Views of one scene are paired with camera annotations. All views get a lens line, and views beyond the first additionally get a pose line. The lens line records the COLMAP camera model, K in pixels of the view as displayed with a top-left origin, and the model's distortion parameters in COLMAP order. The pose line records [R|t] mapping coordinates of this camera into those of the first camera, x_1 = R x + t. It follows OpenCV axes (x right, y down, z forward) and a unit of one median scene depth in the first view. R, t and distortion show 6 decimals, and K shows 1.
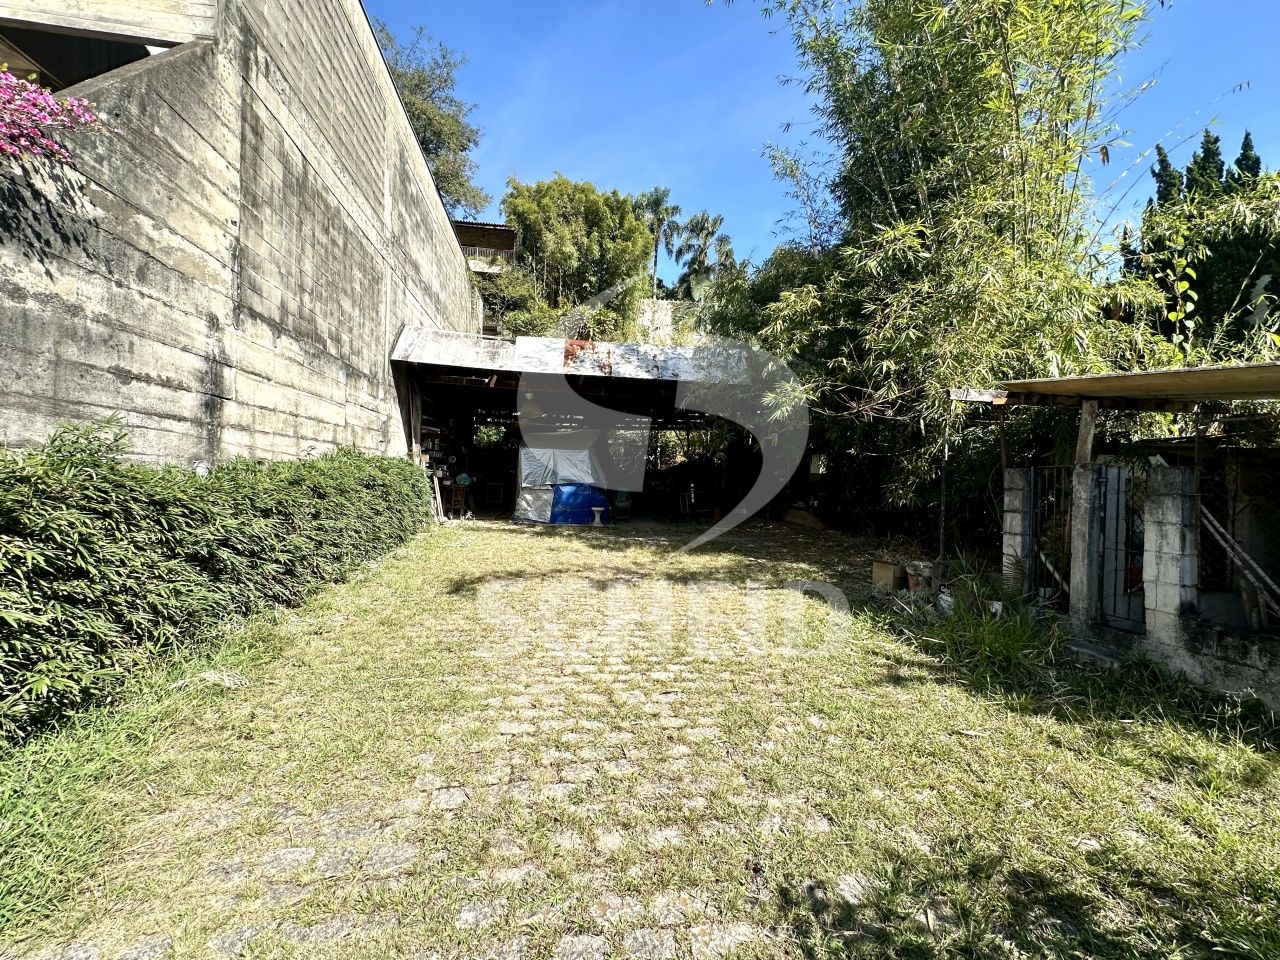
lens RADIAL K [[508.8, 0, 640.0], [0, 508.8, 480.0], [0, 0, 1]] dist [-0.002067, -0.000116]
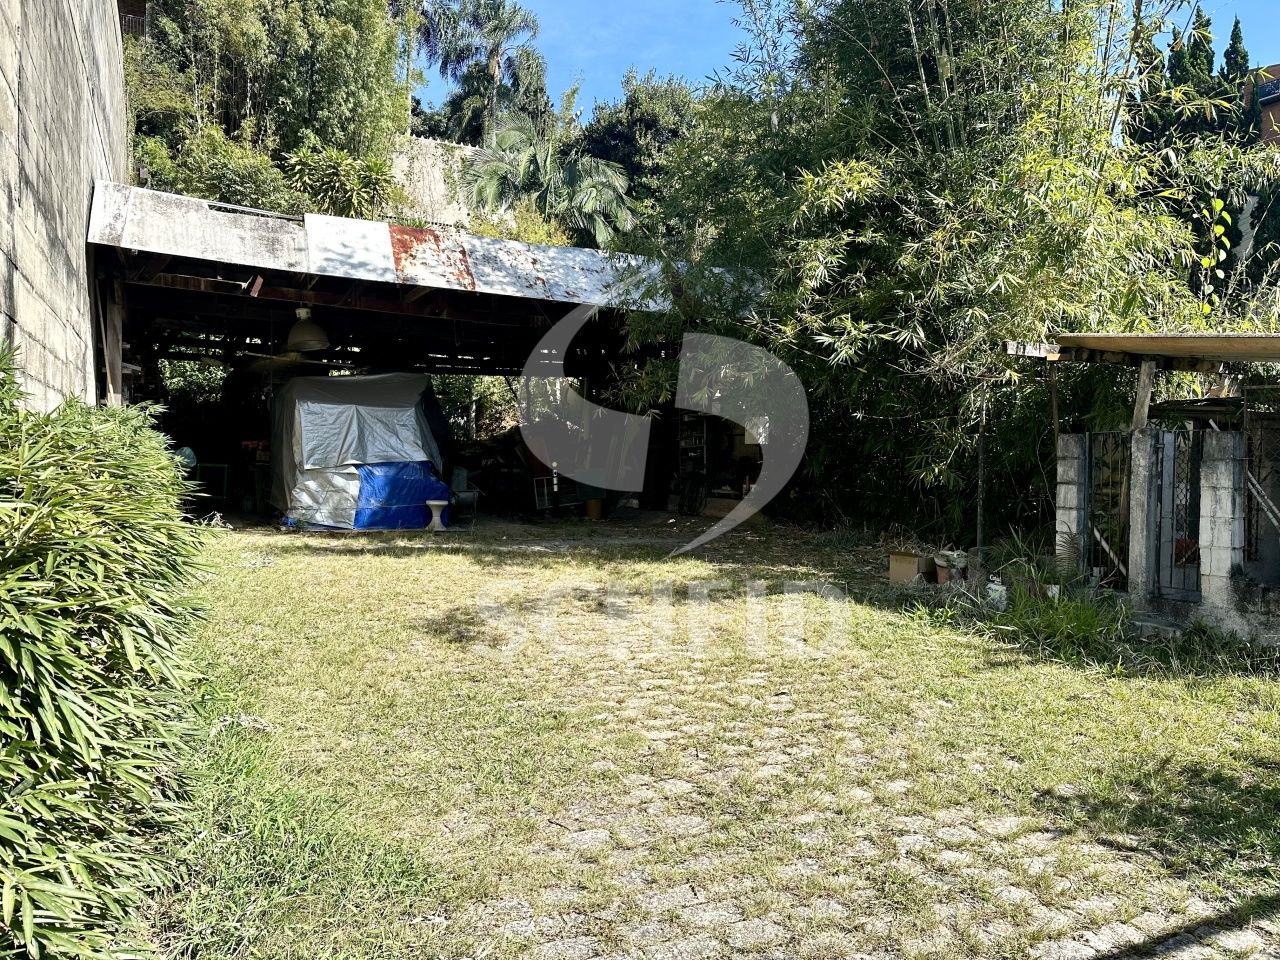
lens RADIAL K [[886.8, 0, 640.0], [0, 886.8, 480.0], [0, 0, 1]] dist [-0.002085, -0.004119]
pose [[0.955006, -0.016915, 0.296104, -0.411155], [0.009651, 0.999616, 0.025977, 0.009173], [-0.296429, -0.021951, 0.954803, -0.236761]]
